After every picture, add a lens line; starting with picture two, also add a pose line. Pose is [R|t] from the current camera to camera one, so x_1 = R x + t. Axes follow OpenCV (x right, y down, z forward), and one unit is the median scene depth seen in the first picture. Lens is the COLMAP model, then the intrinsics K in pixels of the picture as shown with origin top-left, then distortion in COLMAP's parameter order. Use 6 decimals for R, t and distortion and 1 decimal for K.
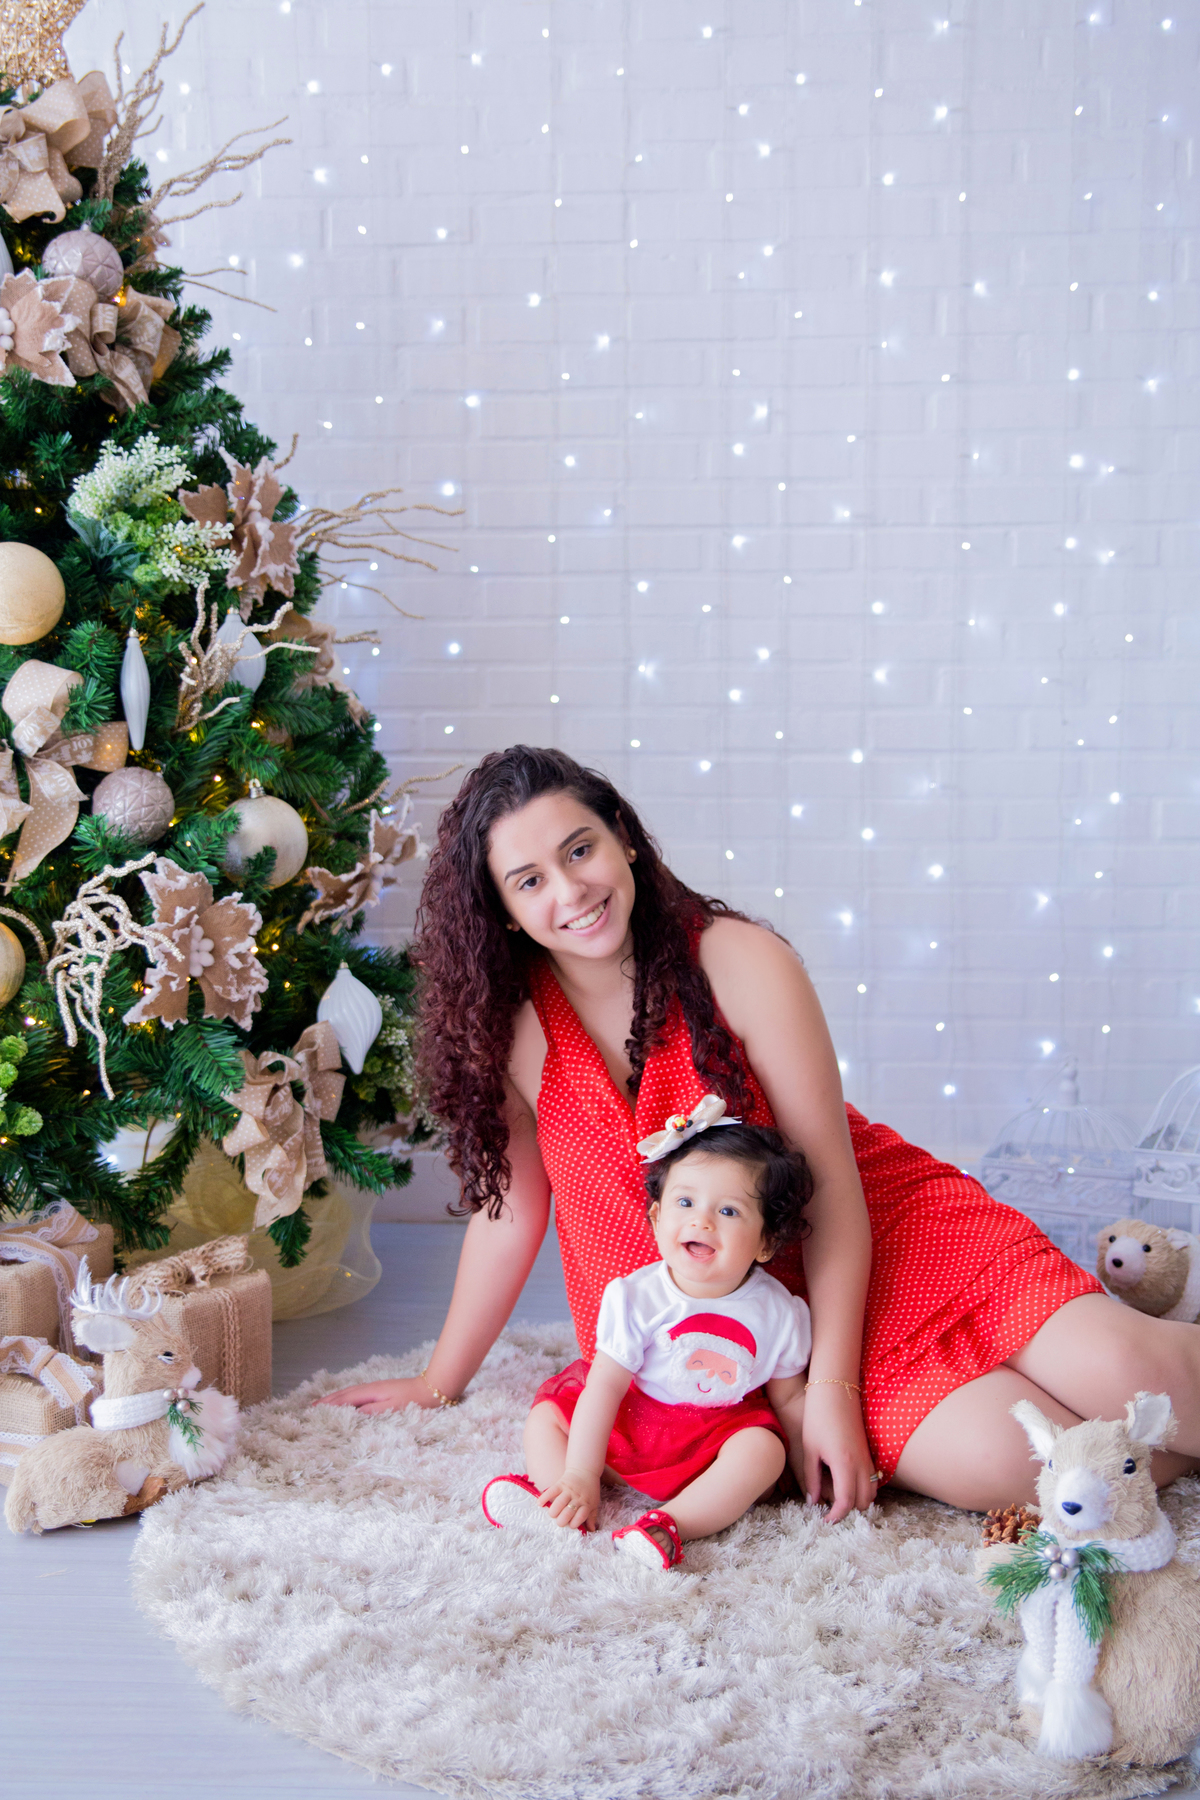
lens RADIAL K [[2096.9, 0, 602.2], [0, 2096.9, 916.4], [0, 0, 1]] dist [0.007944, 0.106361]
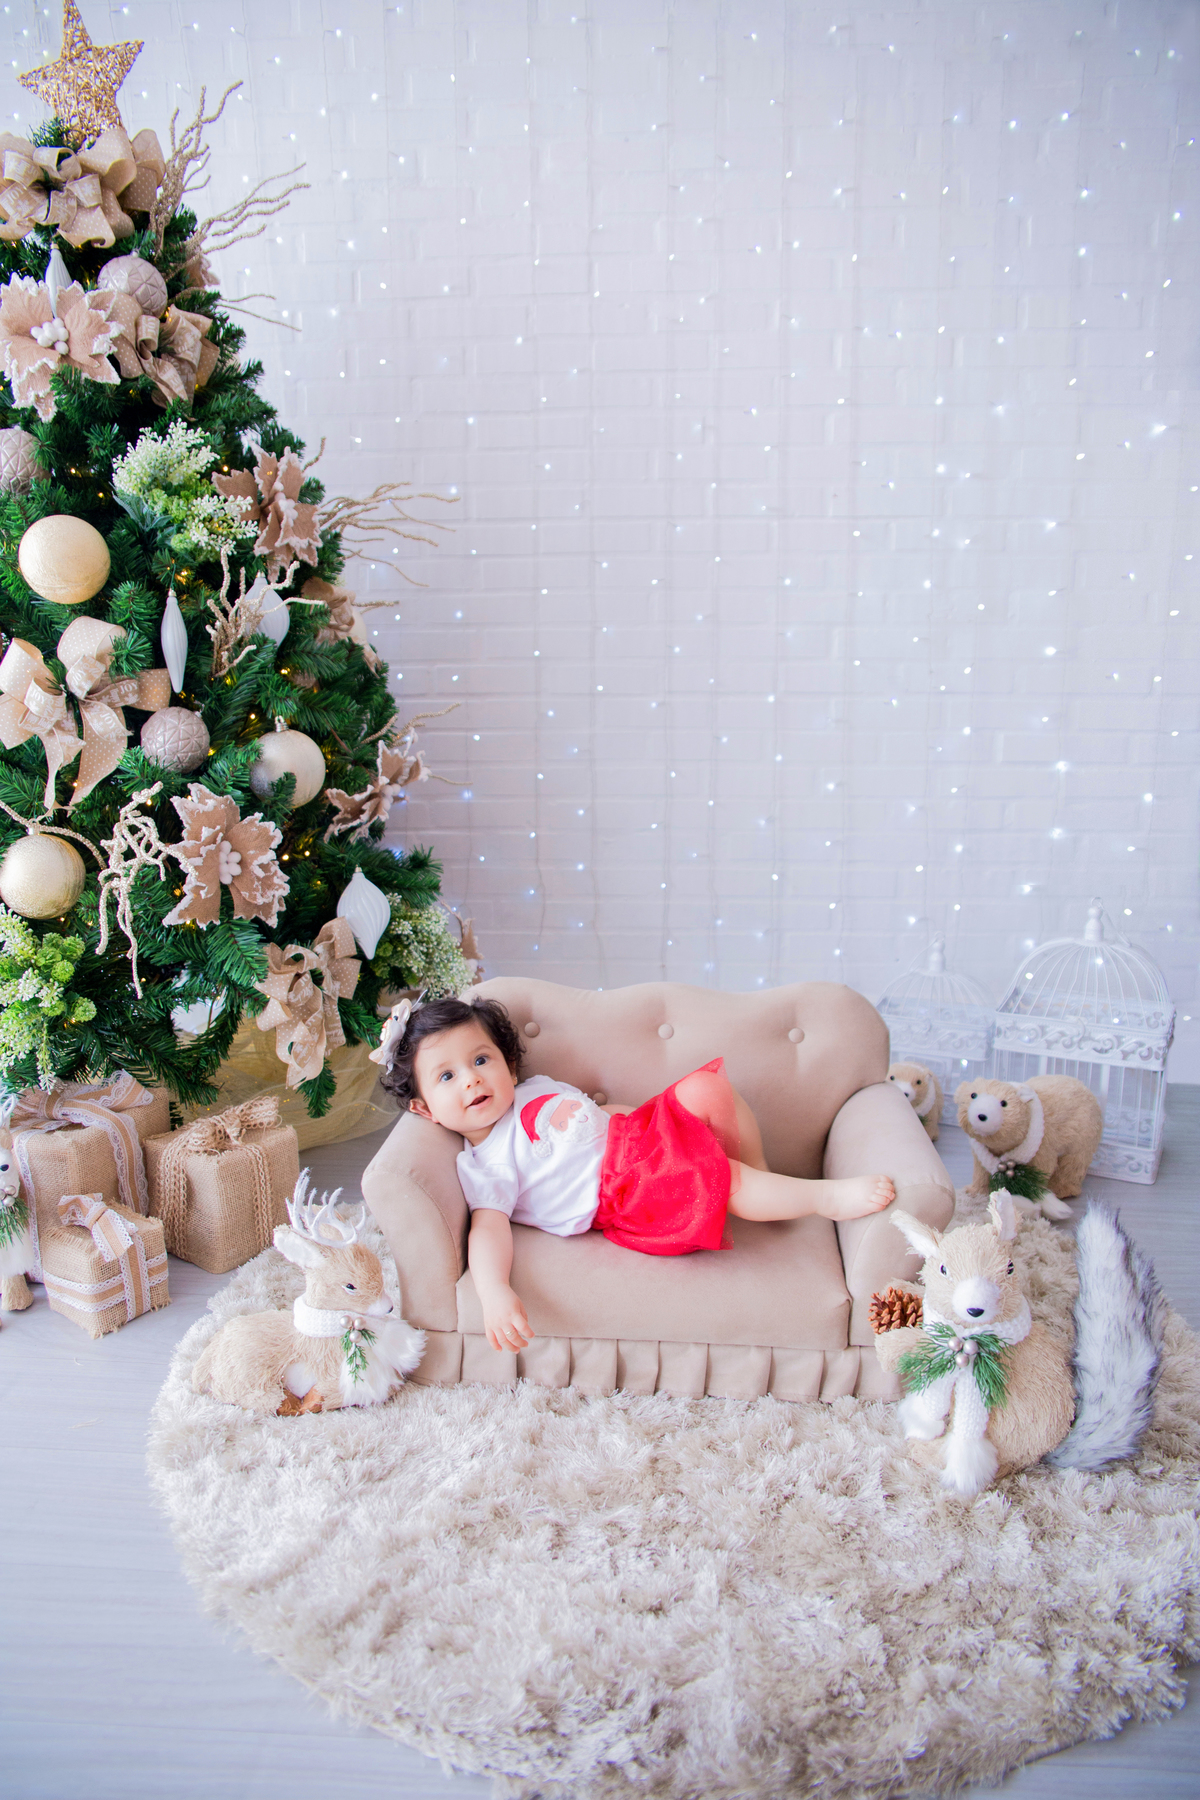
lens RADIAL K [[1215.1, 0, 602.1], [0, 1215.1, 908.5], [0, 0, 1]] dist [-0.121206, 0.091225]
pose [[0.999920, -0.004743, 0.011706, 0.010046], [0.003695, 0.996119, 0.087941, -0.015997], [-0.012077, -0.087891, 0.996057, 0.310193]]
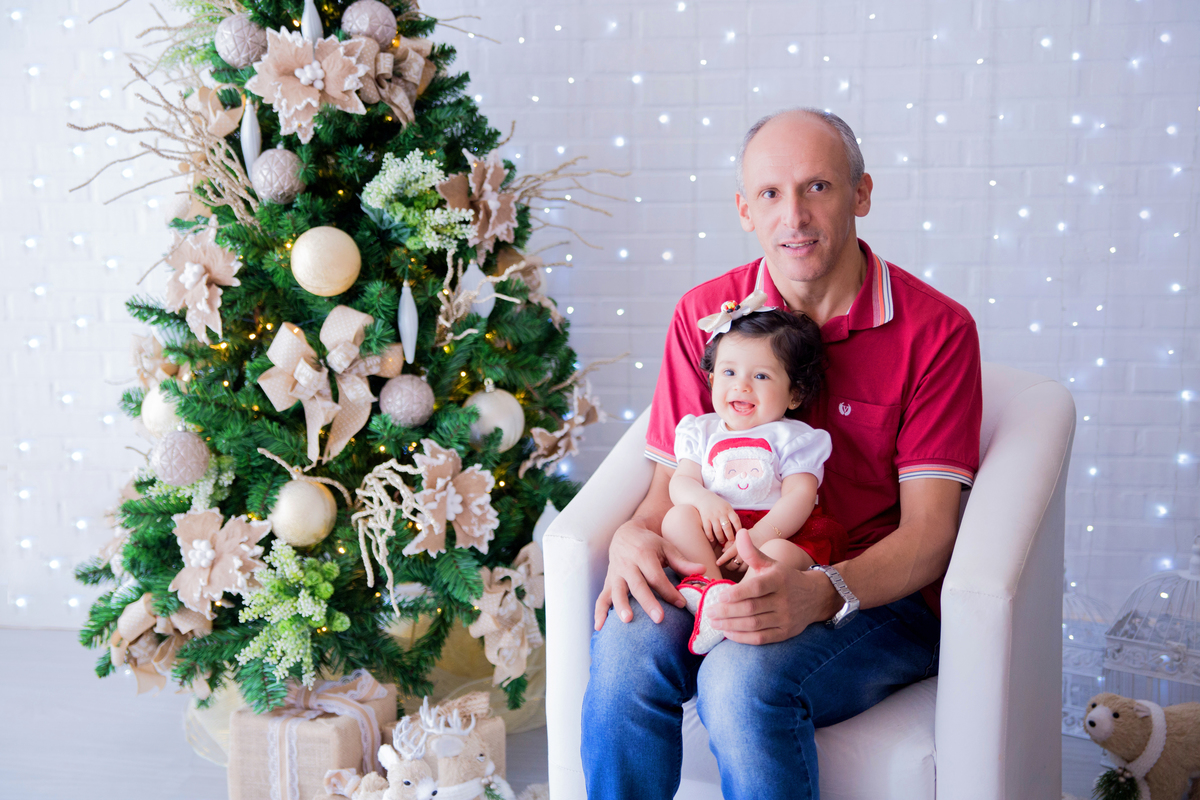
lens RADIAL K [[1573.5, 0, 595.5], [0, 1573.5, 402.6], [0, 0, 1]] dist [0.063947, 0.051860]
pose [[0.996413, 0.005132, -0.084469, 0.001316], [0.000406, 0.997858, 0.065420, -0.122463], [0.084623, -0.065220, 0.994276, -0.086102]]
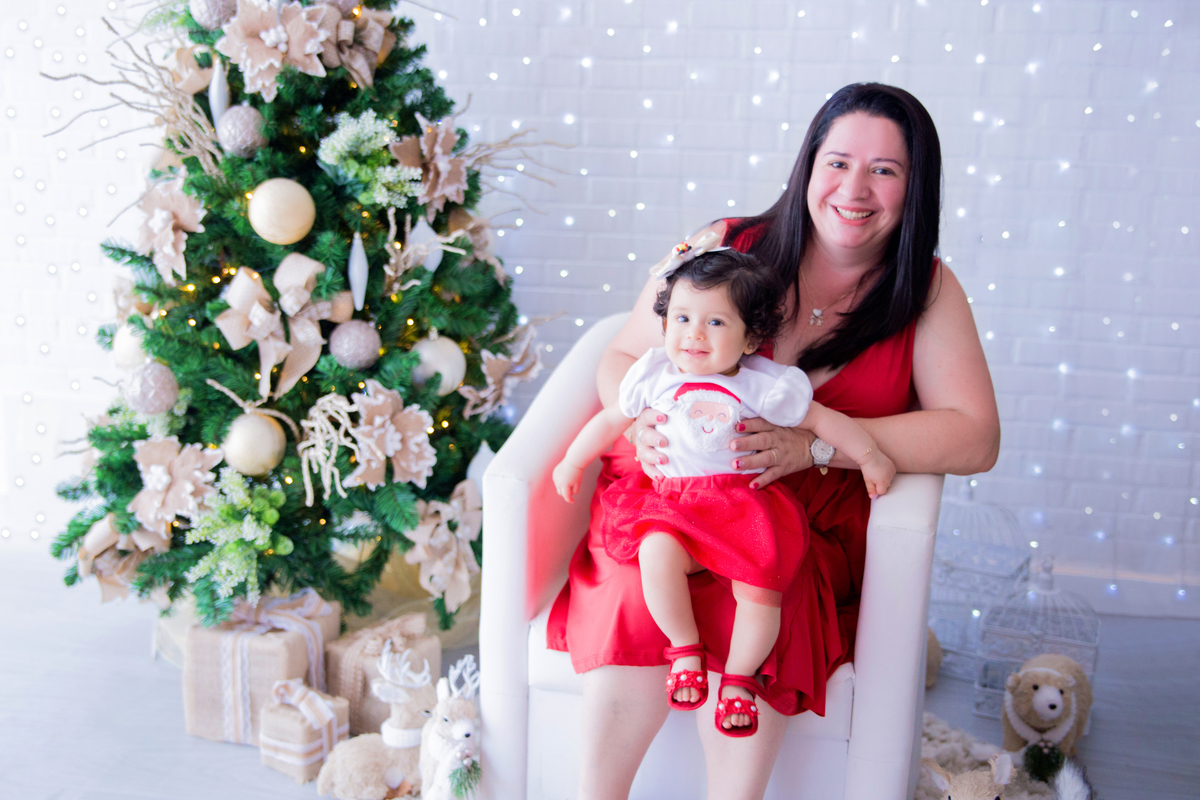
lens RADIAL K [[1292.1, 0, 595.7], [0, 1292.1, 403.3], [0, 0, 1]] dist [-0.017772, 0.074715]
pose [[0.996669, 0.046073, -0.067288, 0.025881], [-0.039393, 0.994463, 0.097424, -0.109939], [0.071404, -0.094448, 0.992966, 0.035788]]
